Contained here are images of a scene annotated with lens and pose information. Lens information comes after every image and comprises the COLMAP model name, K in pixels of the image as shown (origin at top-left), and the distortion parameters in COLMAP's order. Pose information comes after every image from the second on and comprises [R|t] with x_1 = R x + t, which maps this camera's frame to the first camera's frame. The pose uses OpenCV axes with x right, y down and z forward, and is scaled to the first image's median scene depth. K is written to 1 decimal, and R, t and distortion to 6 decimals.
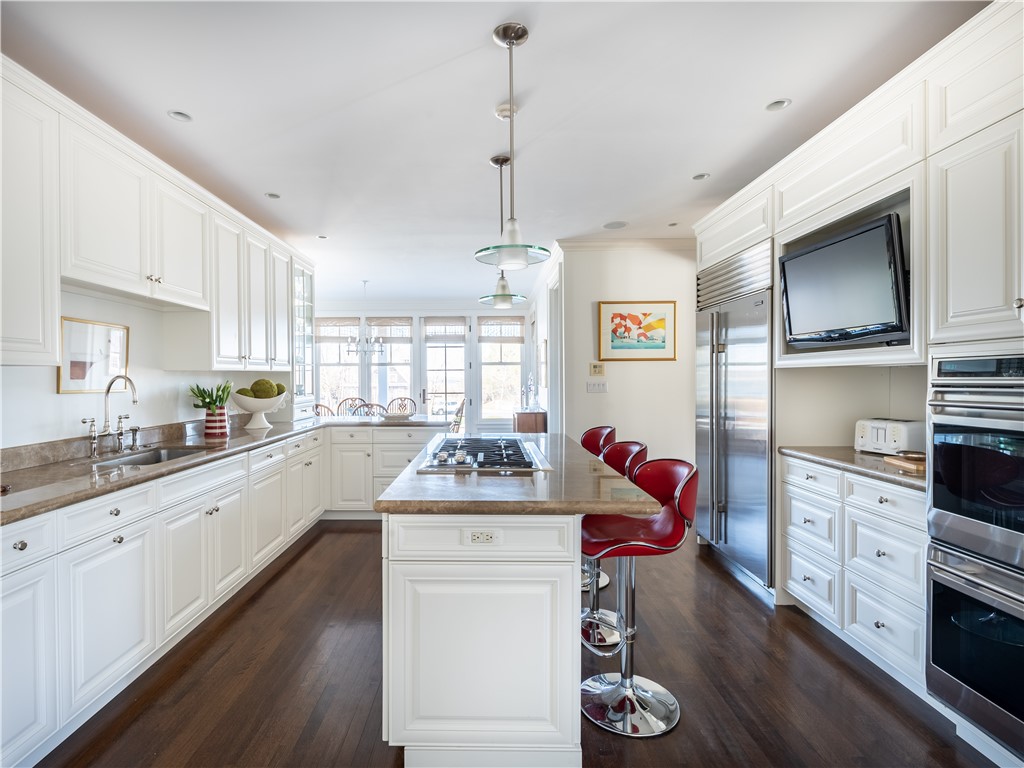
lens RADIAL K [[491.8, 0, 512.0], [0, 491.8, 384.0], [0, 0, 1]] dist [0.003230, -0.000030]
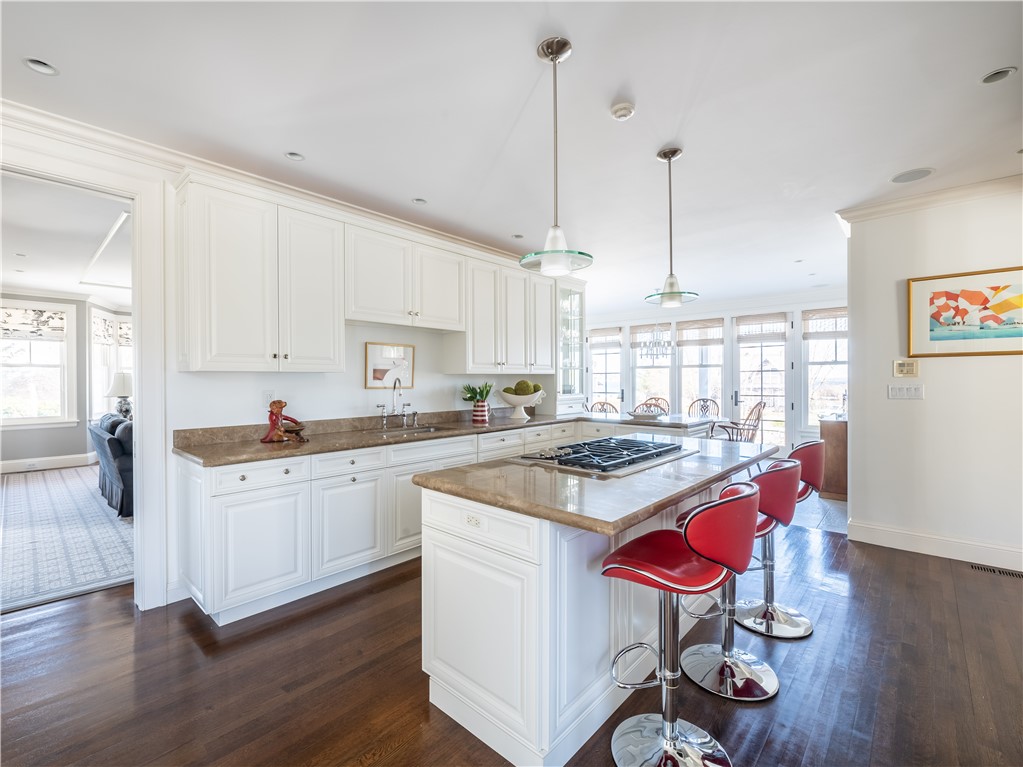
lens RADIAL K [[454.5, 0, 511.5], [0, 454.5, 383.5], [0, 0, 1]] dist [-0.001462, -0.000272]
pose [[0.749067, 0.007717, -0.662450, 0.223851], [-0.009617, 0.999953, 0.000774, -0.001863], [0.662425, 0.005791, 0.749106, 0.088507]]
